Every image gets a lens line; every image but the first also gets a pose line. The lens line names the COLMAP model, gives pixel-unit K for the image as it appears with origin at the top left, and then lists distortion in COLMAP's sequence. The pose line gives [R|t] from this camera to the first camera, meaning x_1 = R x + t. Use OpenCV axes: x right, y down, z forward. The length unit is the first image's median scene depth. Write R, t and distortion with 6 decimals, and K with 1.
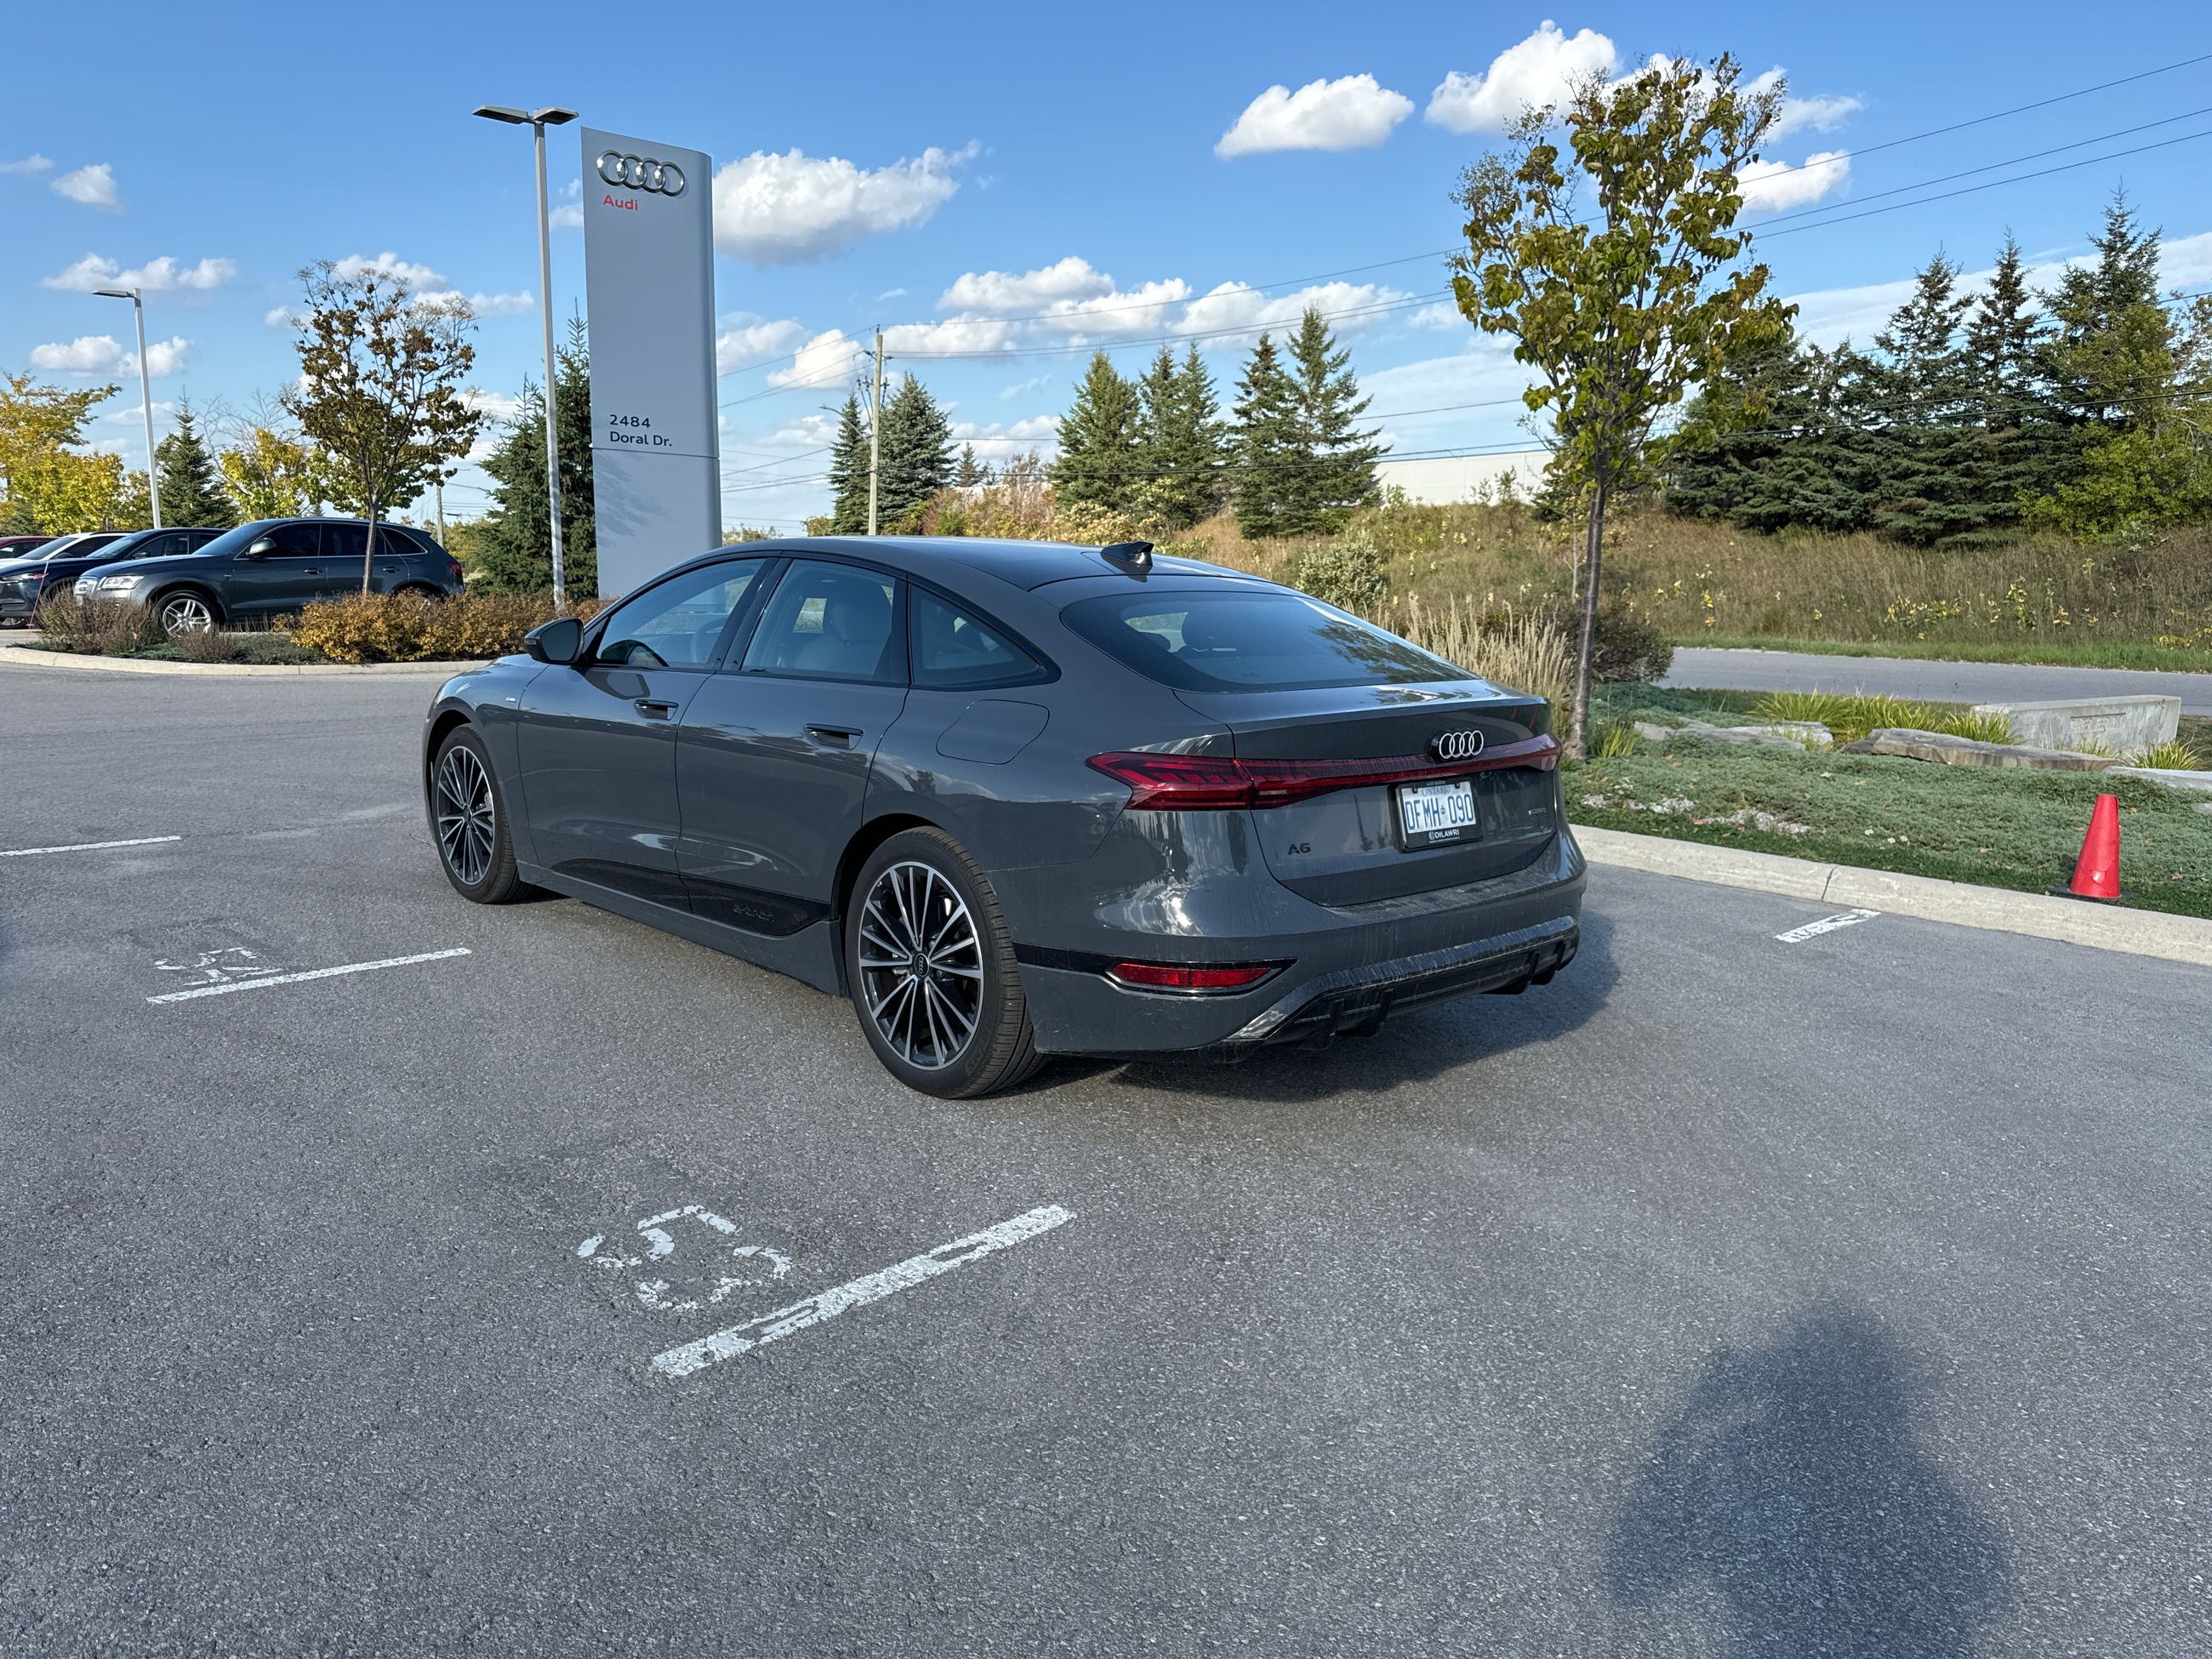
lens RADIAL K [[1568.3, 0, 1111.4], [0, 1568.3, 838.4], [0, 0, 1]] dist [0.111652, -0.166347]
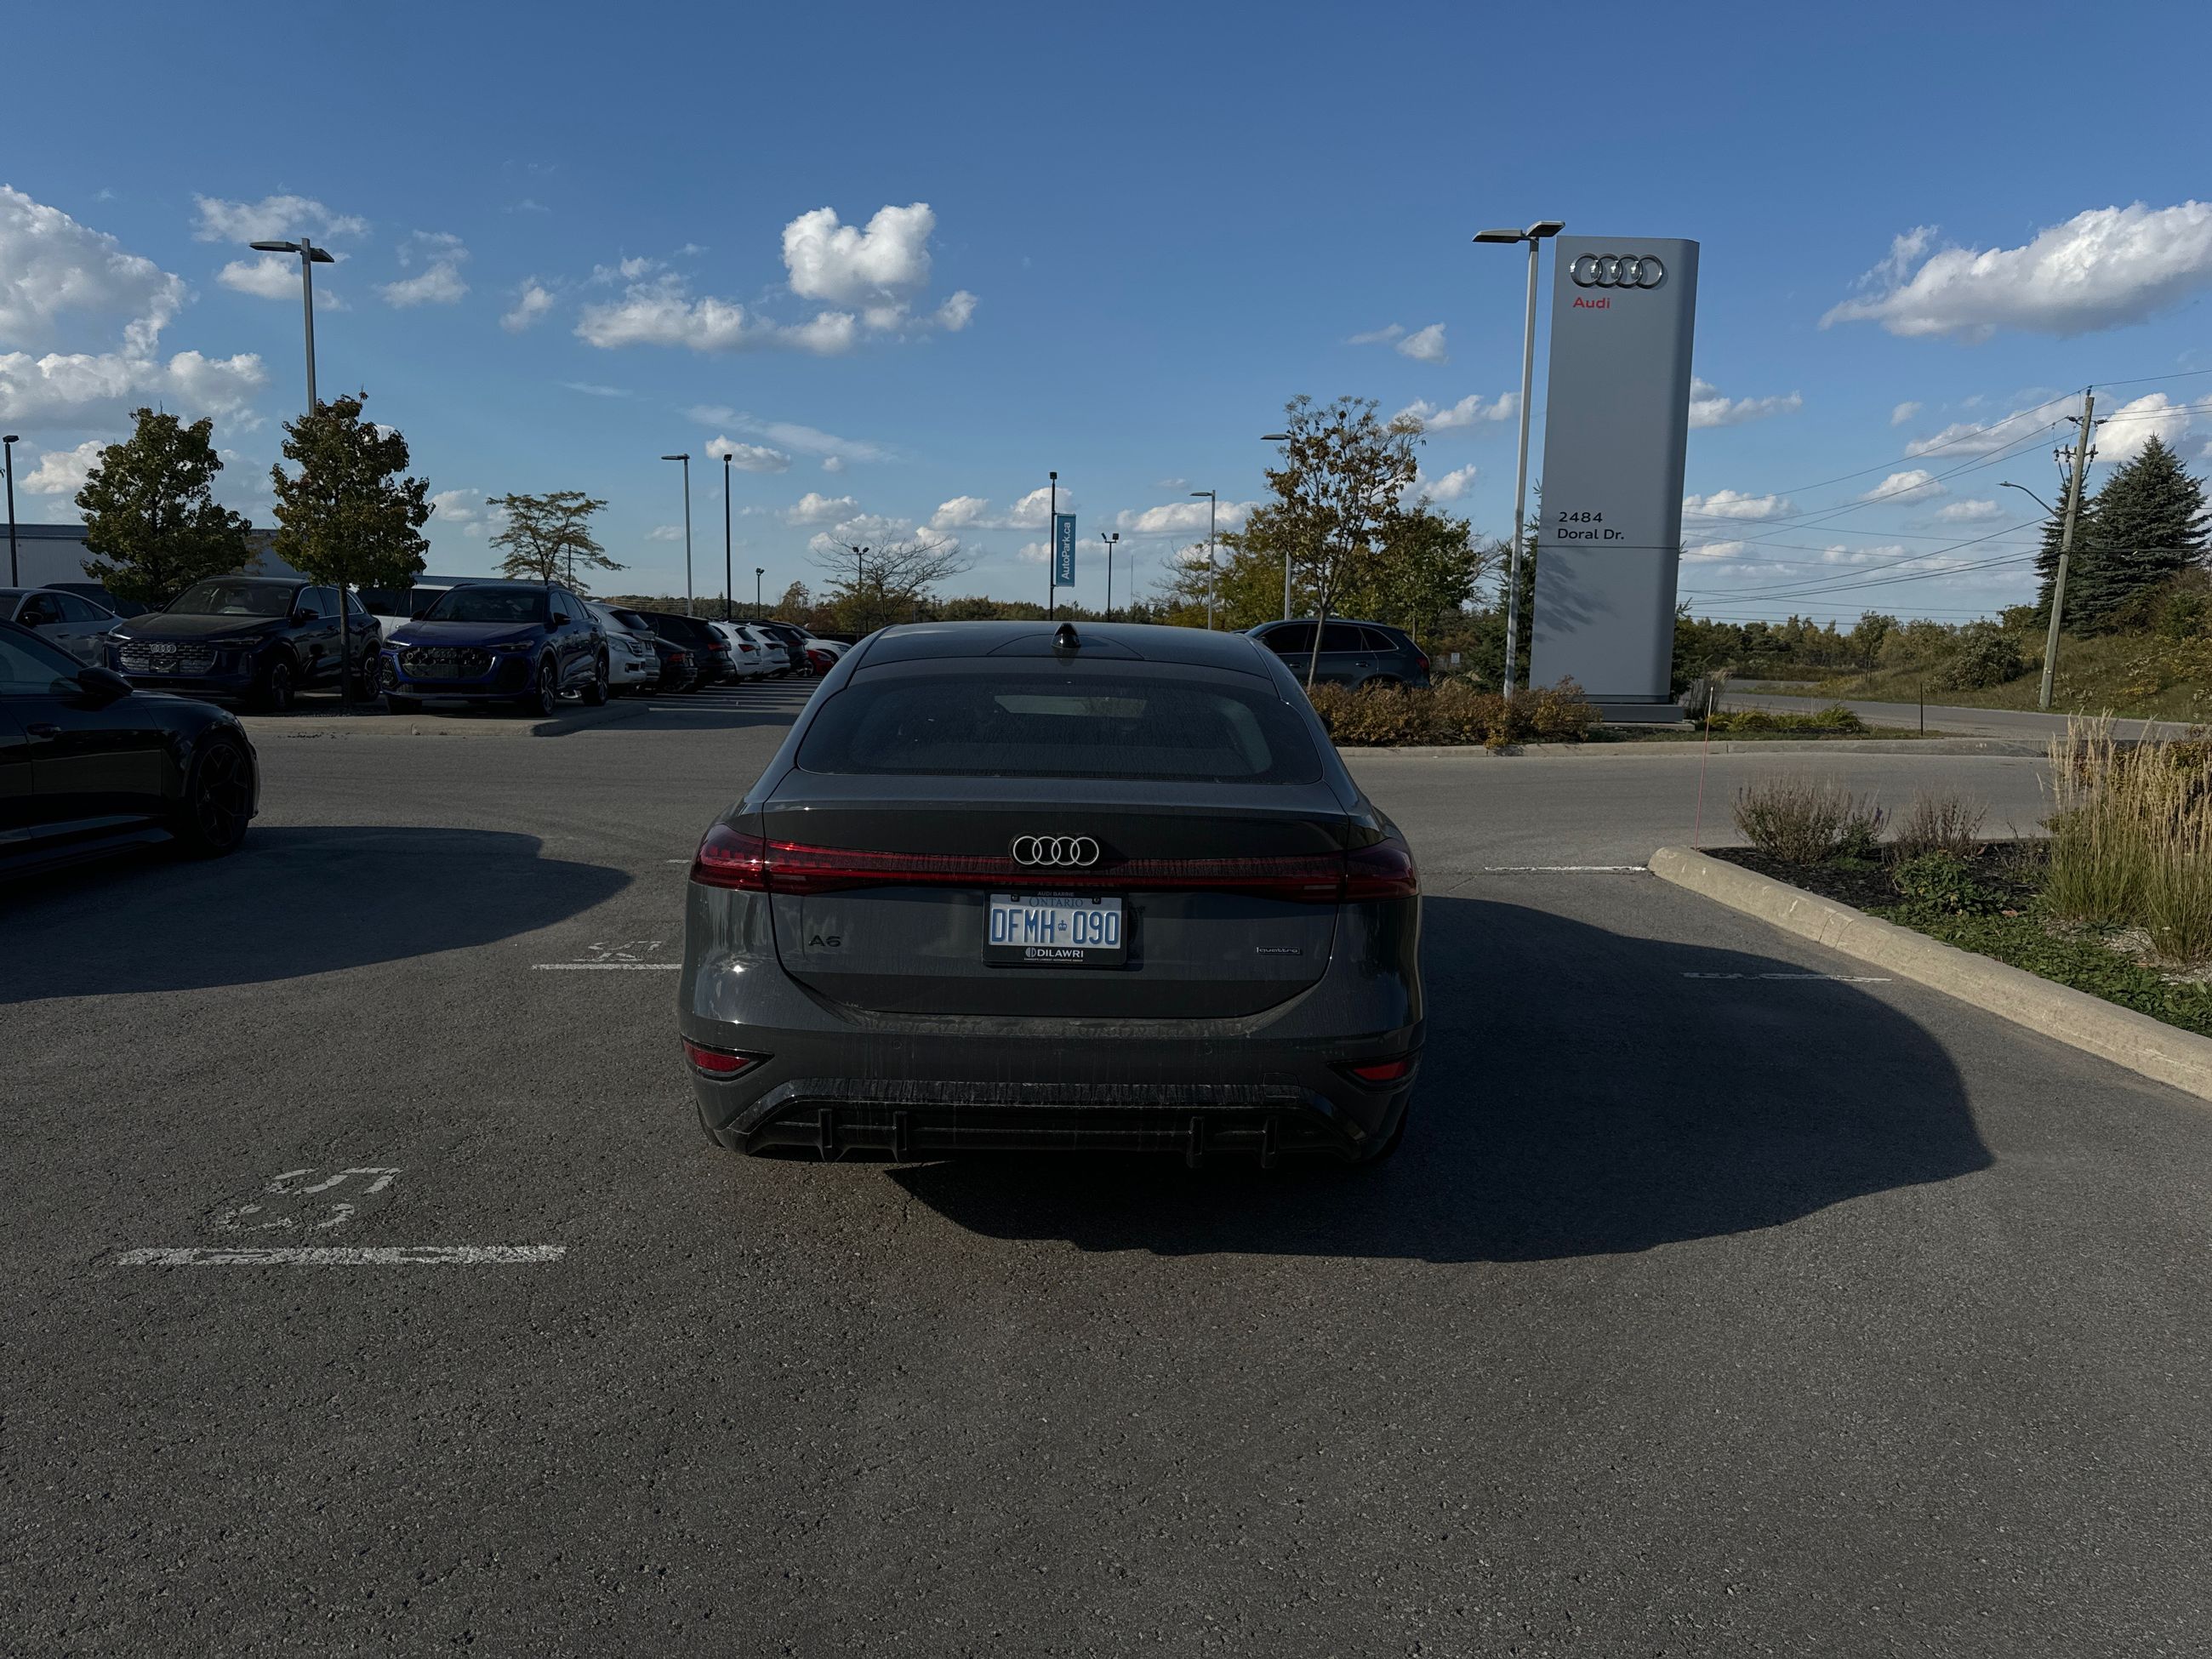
lens RADIAL K [[1583.5, 0, 1117.6], [0, 1583.5, 822.6], [0, 0, 1]] dist [0.060303, -0.078190]
pose [[0.742698, 0.073751, -0.665552, 0.070648], [-0.120001, 0.992485, -0.023931, -0.005016], [0.658786, 0.097640, 0.745967, 0.032274]]
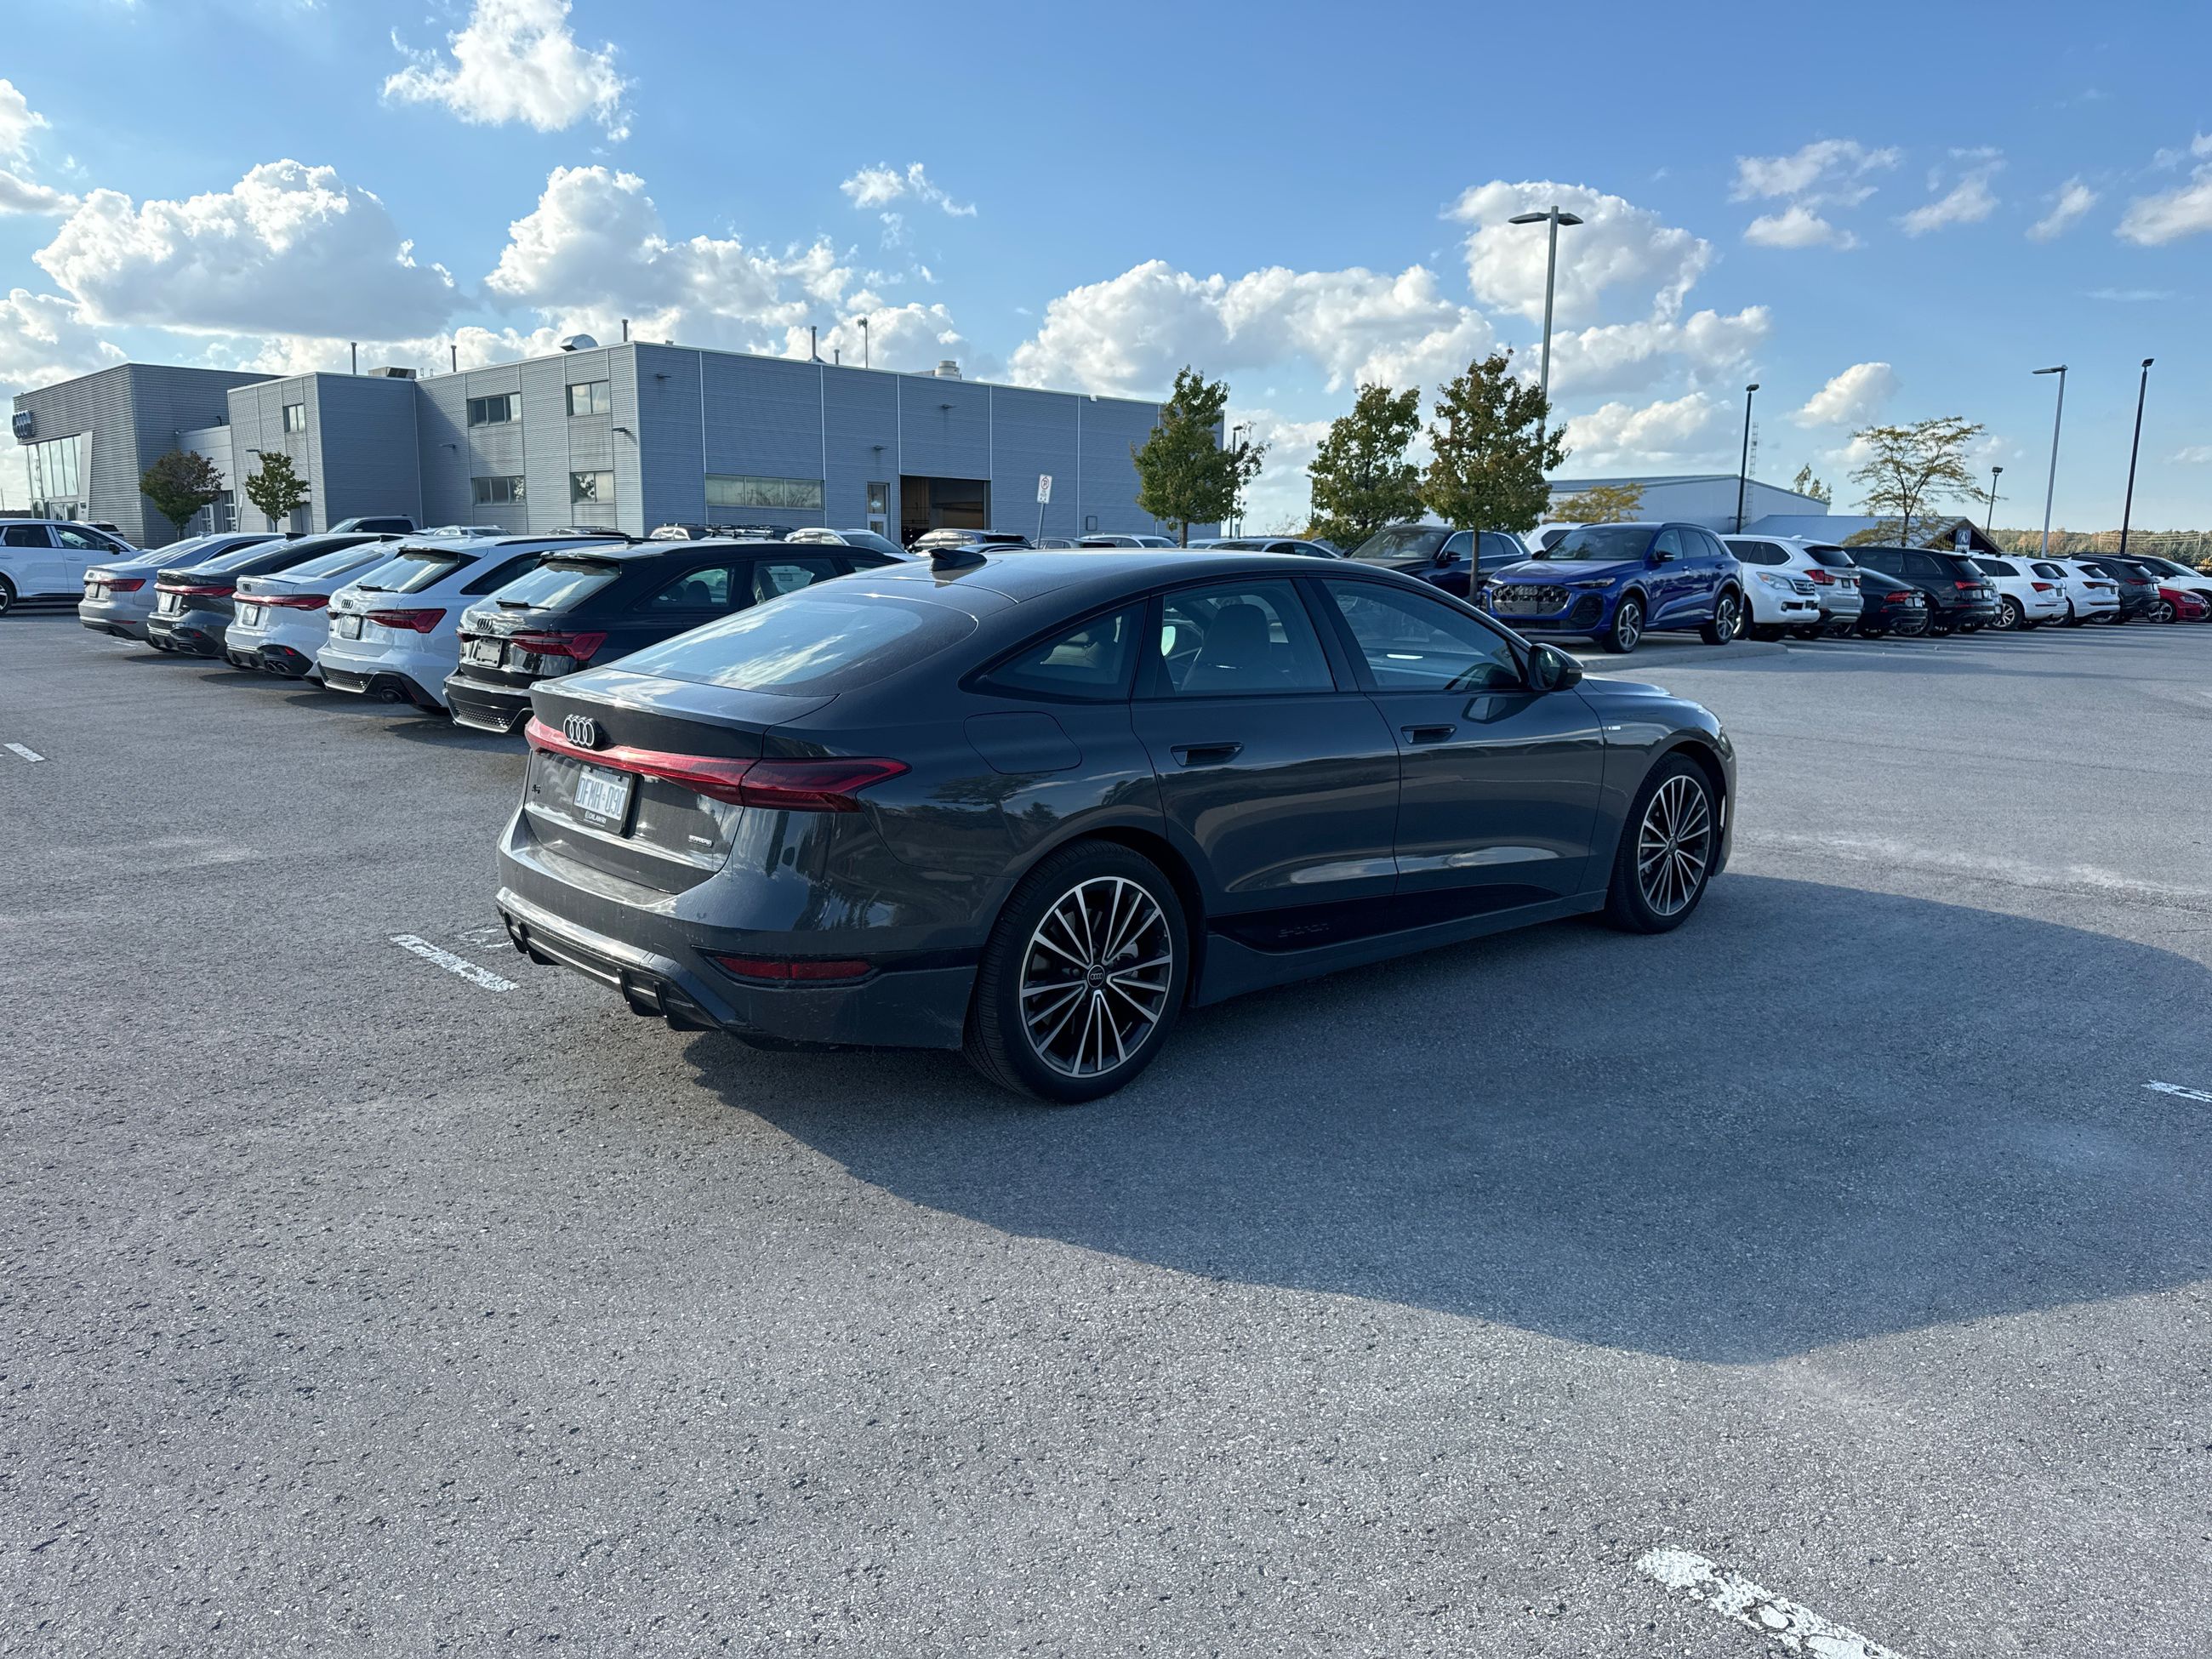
lens RADIAL K [[1579.2, 0, 1076.3], [0, 1579.2, 802.3], [0, 0, 1]] dist [0.062692, -0.065115]
pose [[-0.046554, 0.136223, -0.989584, 0.109312], [-0.185613, 0.972226, 0.142566, -0.019667], [0.981520, 0.190317, -0.019976, 0.116680]]
